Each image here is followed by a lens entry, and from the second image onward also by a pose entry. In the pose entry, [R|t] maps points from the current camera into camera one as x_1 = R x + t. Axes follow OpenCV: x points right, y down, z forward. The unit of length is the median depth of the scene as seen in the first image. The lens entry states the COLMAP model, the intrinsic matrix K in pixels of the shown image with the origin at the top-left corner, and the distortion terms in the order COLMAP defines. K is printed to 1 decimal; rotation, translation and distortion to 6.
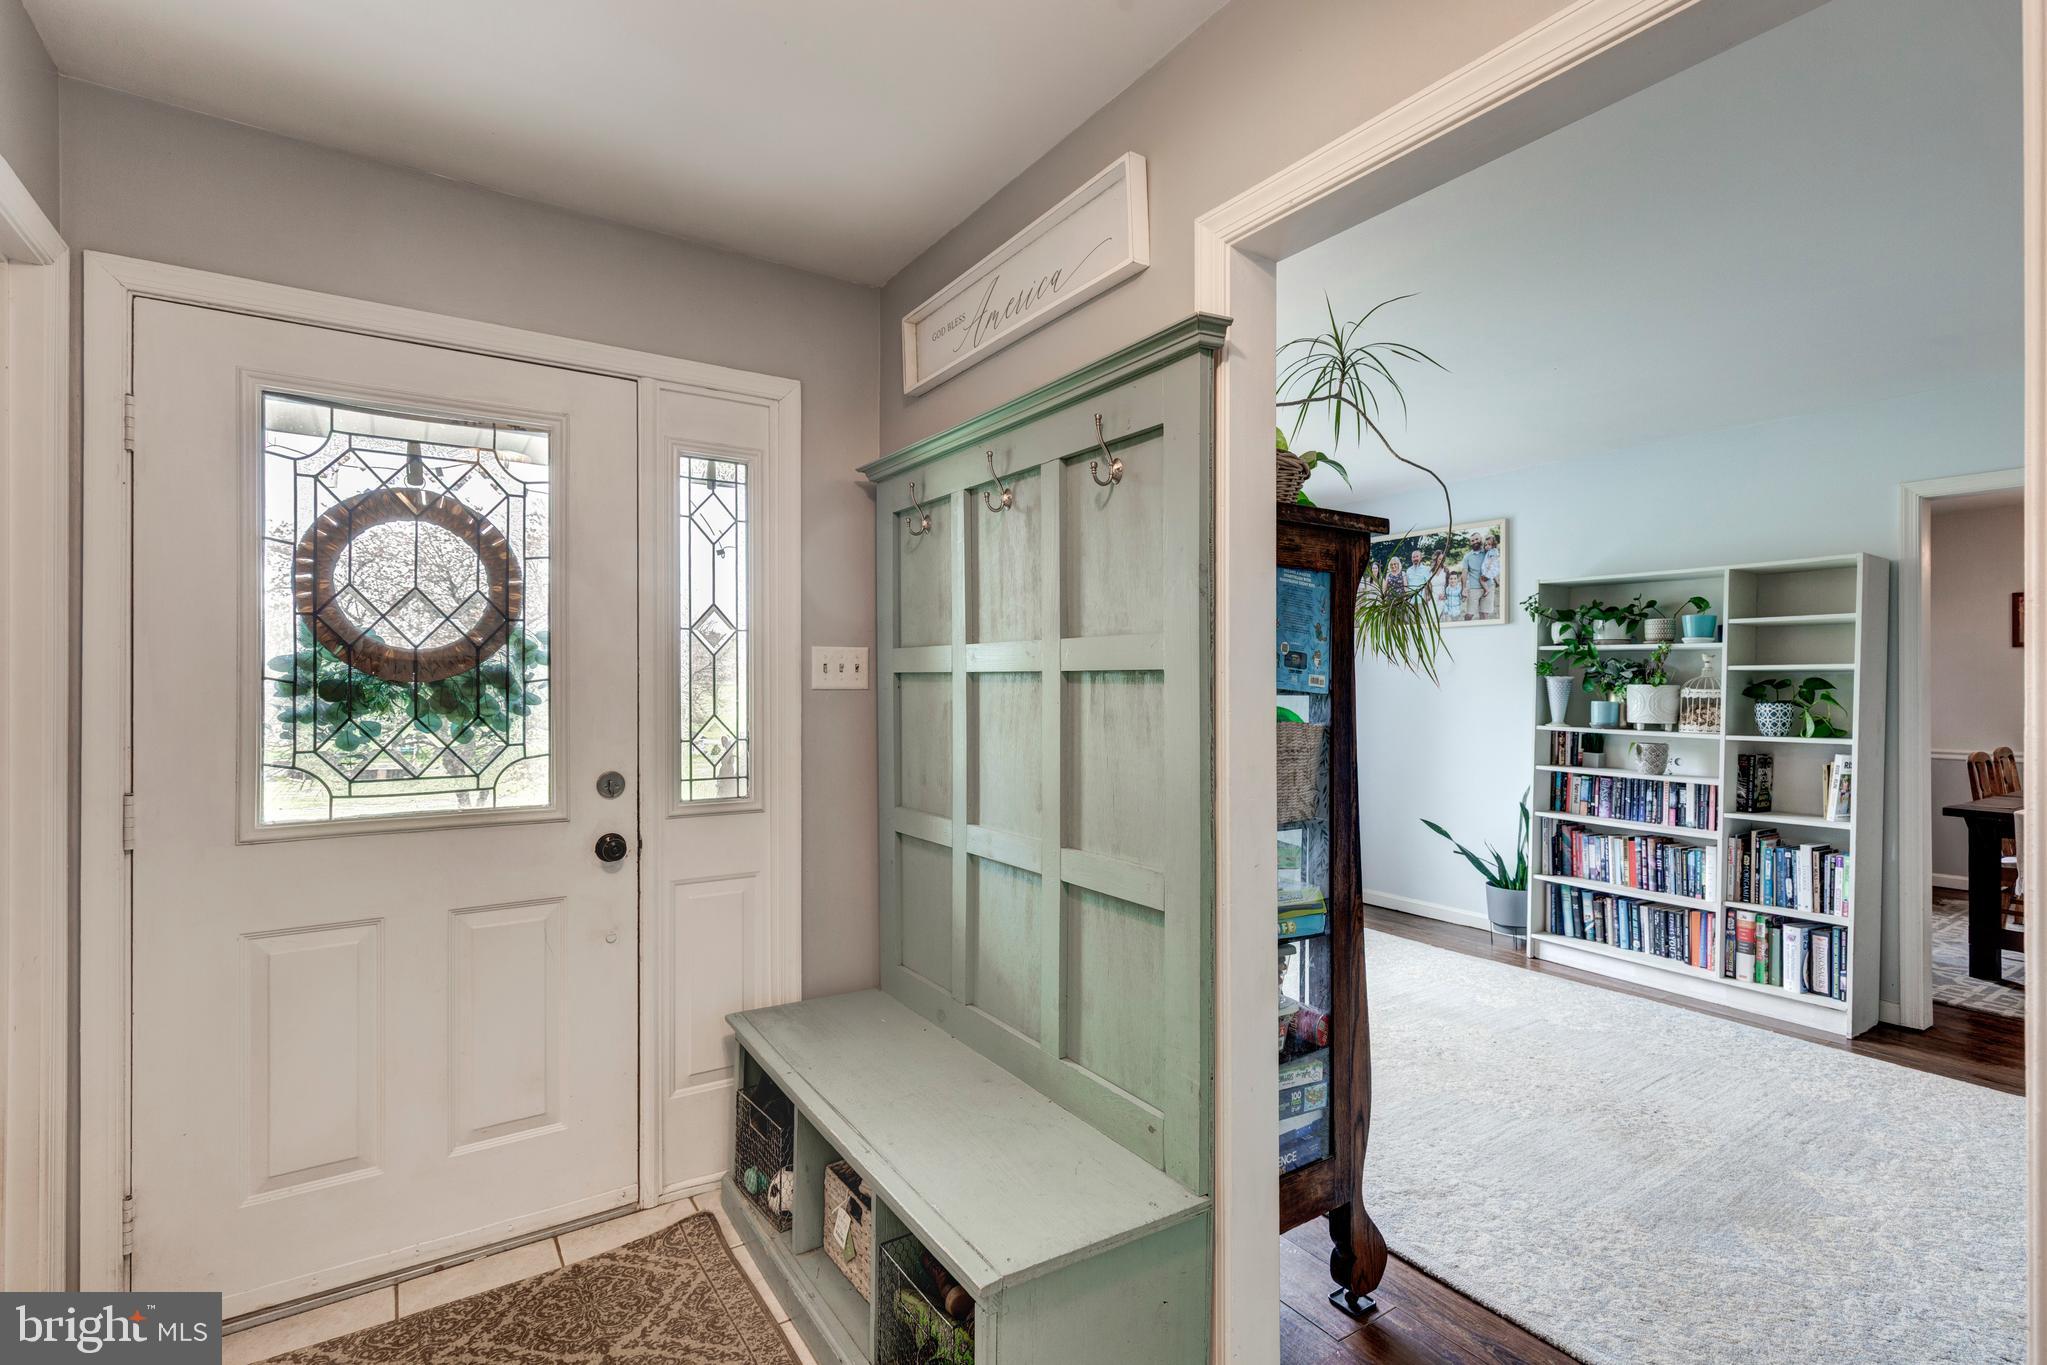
lens RADIAL K [[933.5, 0, 1007.2], [0, 933.5, 686.1], [0, 0, 1]] dist [0.004206, 0.000036]
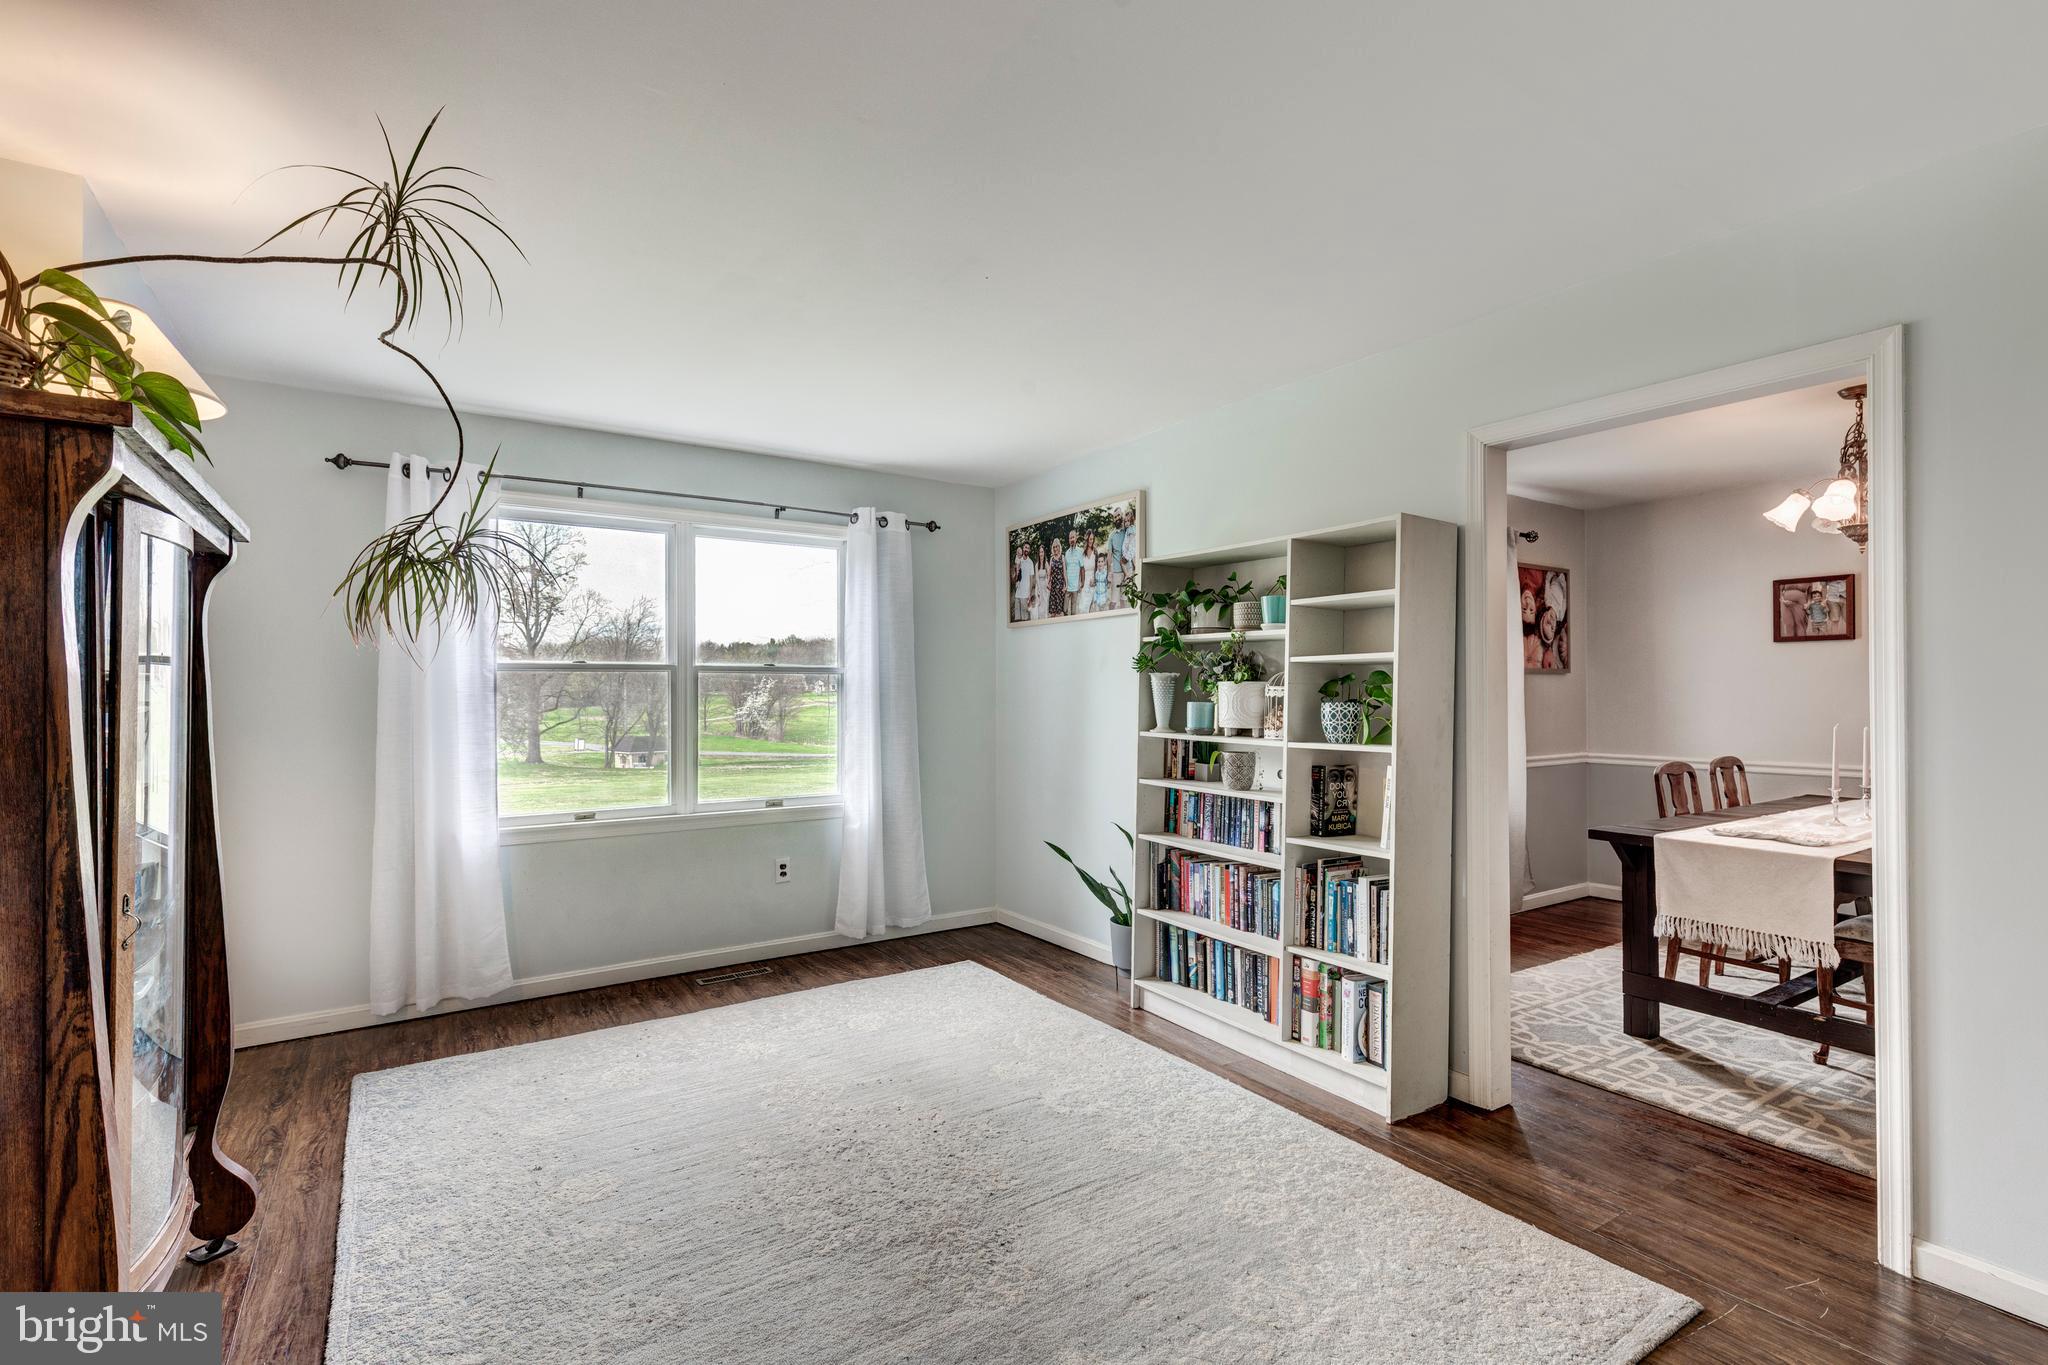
lens RADIAL K [[933.9, 0, 1015.7], [0, 933.9, 693.2], [0, 0, 1]] dist [0.004206, 0.000036]
pose [[0.999991, -0.002557, 0.003500, 0.598134], [0.002572, 0.999987, -0.004437, 0.014757], [-0.003489, 0.004446, 0.999984, 0.212651]]
